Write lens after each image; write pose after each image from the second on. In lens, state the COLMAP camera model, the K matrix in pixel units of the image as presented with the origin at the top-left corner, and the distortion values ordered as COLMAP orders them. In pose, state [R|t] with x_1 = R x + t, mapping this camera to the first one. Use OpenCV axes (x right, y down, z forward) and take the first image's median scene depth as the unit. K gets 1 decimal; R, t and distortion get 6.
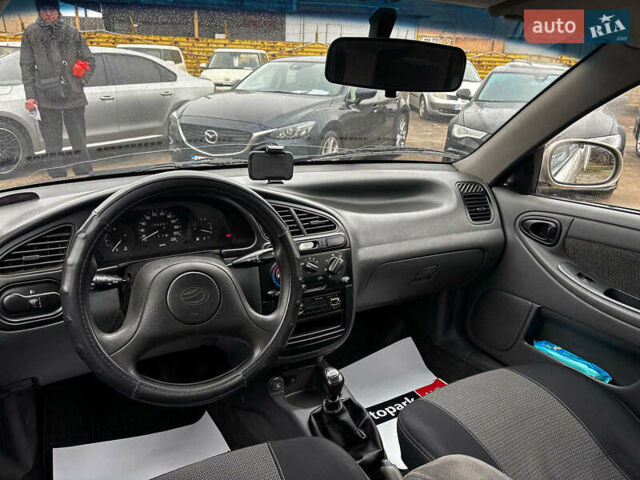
lens RADIAL K [[485.9, 0, 323.4], [0, 485.9, 241.5], [0, 0, 1]] dist [0.030293, -0.008929]
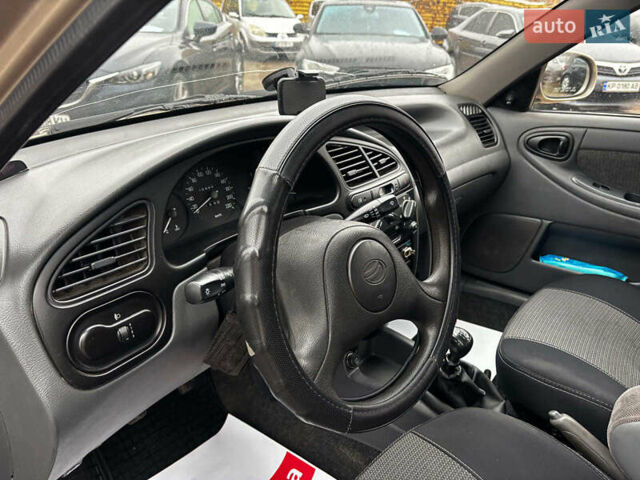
lens RADIAL K [[485.9, 0, 319.0], [0, 485.9, 238.3], [0, 0, 1]] dist [0.030293, -0.008929]
pose [[0.928199, -0.167065, 0.332469, -0.348883], [0.133284, 0.983526, 0.122112, -0.022195], [-0.347392, -0.069032, 0.935175, 0.221995]]
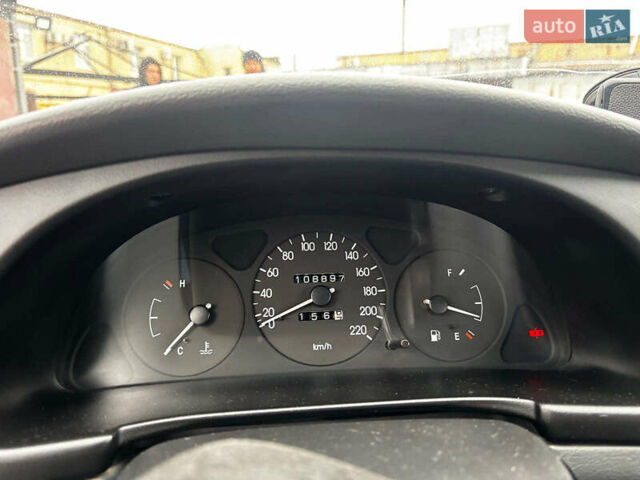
lens RADIAL K [[485.9, 0, 321.6], [0, 485.9, 239.2], [0, 0, 1]] dist [0.030293, -0.008929]
pose [[0.902908, 0.027087, -0.428979, -0.161163], [-0.091040, 0.987421, -0.129273, -0.015893], [0.420081, 0.155776, 0.894017, 0.573944]]
